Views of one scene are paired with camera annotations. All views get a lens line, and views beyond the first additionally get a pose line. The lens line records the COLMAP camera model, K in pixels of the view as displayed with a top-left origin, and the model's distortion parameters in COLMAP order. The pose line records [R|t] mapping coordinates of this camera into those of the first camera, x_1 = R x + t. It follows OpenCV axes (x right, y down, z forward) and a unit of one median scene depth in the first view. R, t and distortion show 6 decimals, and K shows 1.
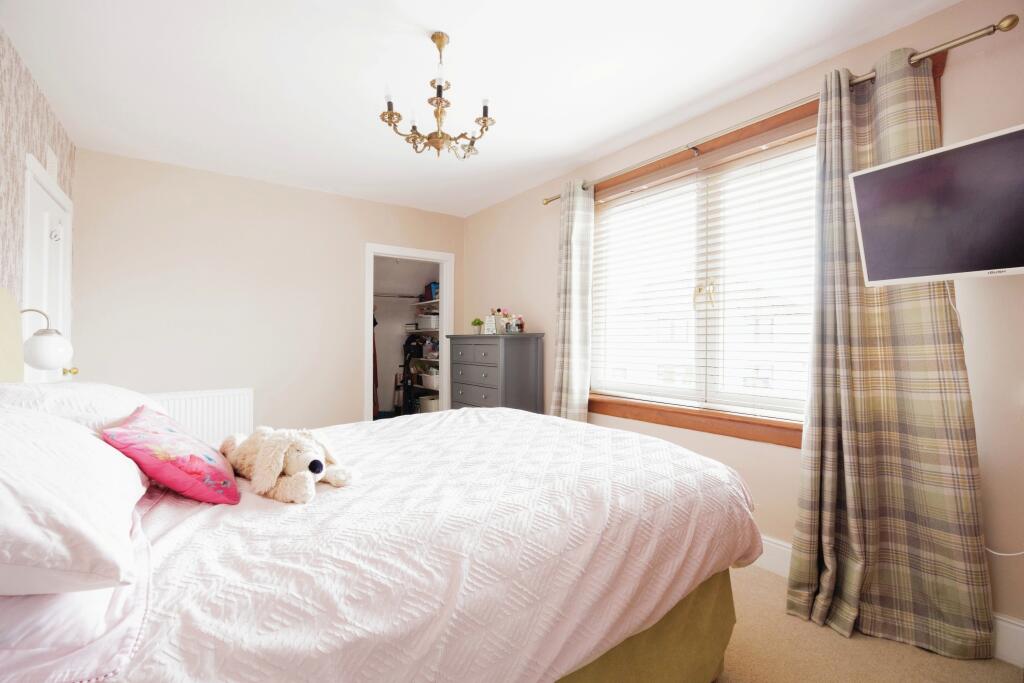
lens RADIAL K [[475.8, 0, 512.0], [0, 475.8, 341.5], [0, 0, 1]] dist [-0.002452, 0.000348]
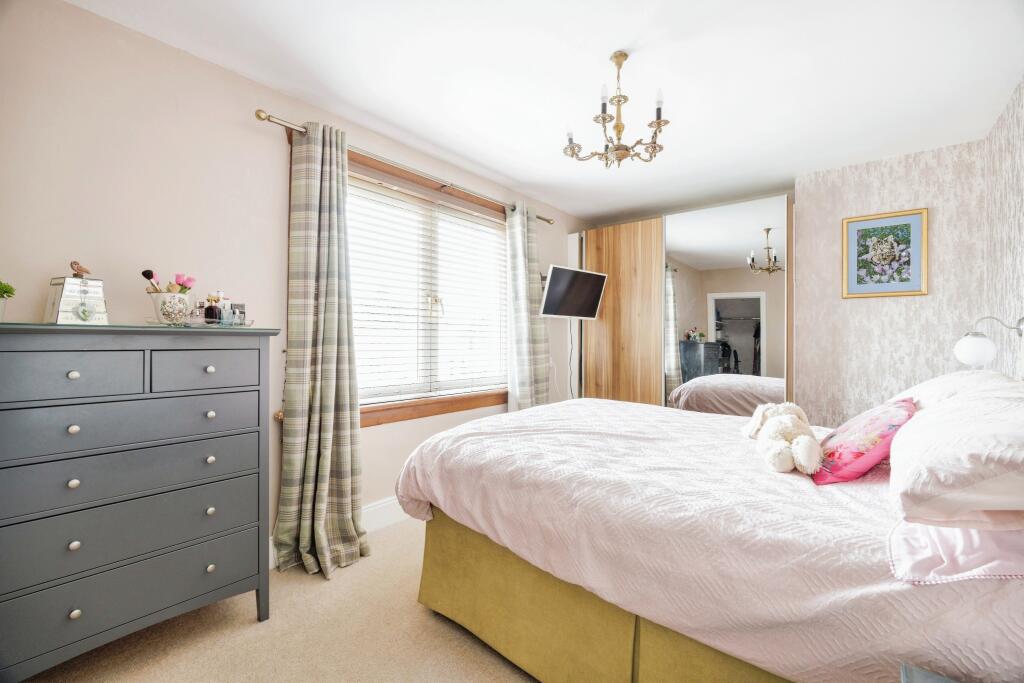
lens RADIAL K [[475.8, 0, 512.0], [0, 475.8, 341.5], [0, 0, 1]] dist [-0.002452, 0.000348]
pose [[-0.309061, -0.004706, 0.951031, -0.756614], [-0.007016, 0.999972, 0.002668, -0.006463], [-0.951016, -0.005848, -0.309085, 1.082640]]
